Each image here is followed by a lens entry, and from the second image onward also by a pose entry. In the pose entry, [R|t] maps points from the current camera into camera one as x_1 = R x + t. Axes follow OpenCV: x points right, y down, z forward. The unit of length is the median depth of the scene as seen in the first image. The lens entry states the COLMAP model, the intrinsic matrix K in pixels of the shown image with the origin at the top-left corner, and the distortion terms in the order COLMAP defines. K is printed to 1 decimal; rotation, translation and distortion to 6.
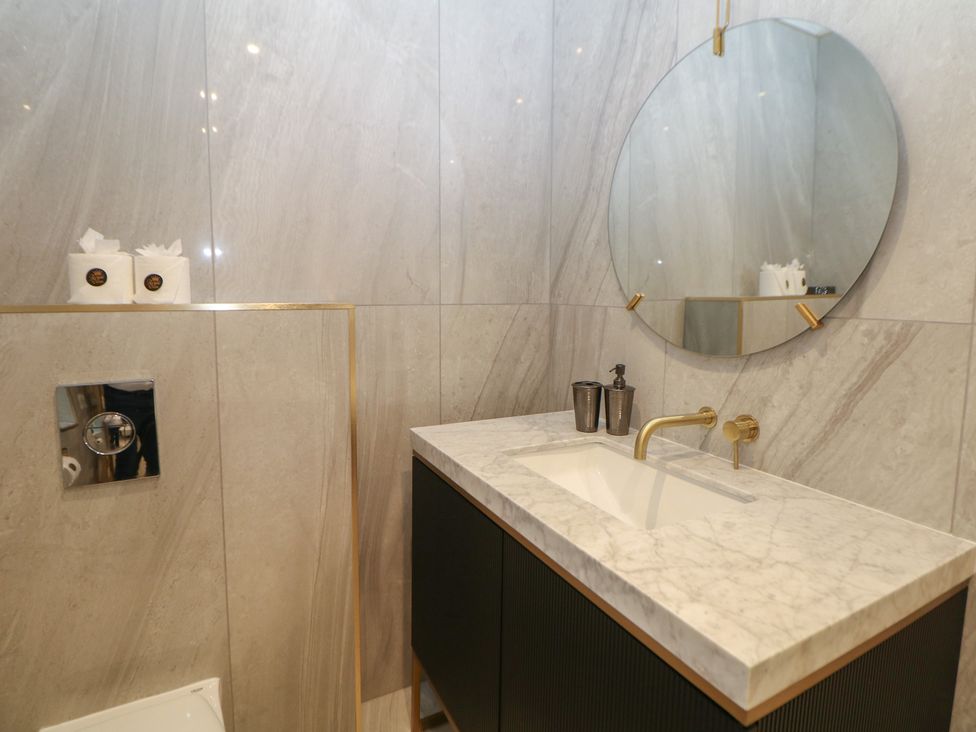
lens RADIAL K [[506.9, 0, 493.7], [0, 506.9, 336.6], [0, 0, 1]] dist [-0.000885, -0.013173]
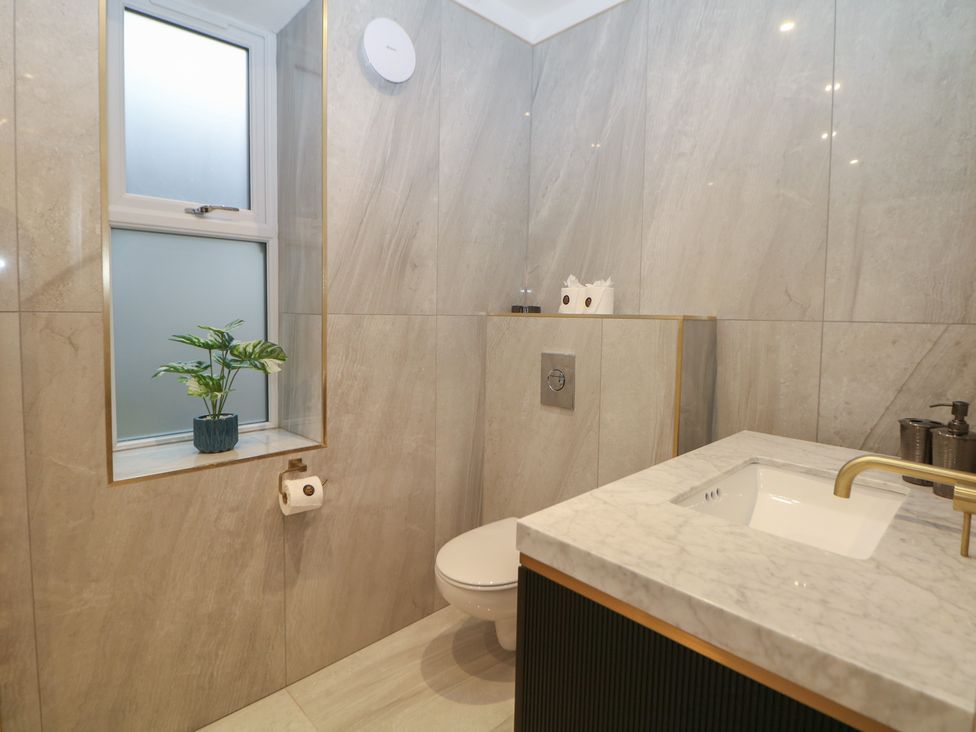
lens RADIAL K [[506.9, 0, 493.7], [0, 506.9, 336.6], [0, 0, 1]] dist [-0.000885, -0.013173]
pose [[0.285256, 0.040363, -0.957601, 0.674513], [-0.098916, 0.995018, 0.012474, 0.016982], [0.953334, 0.091164, 0.287827, 0.132891]]
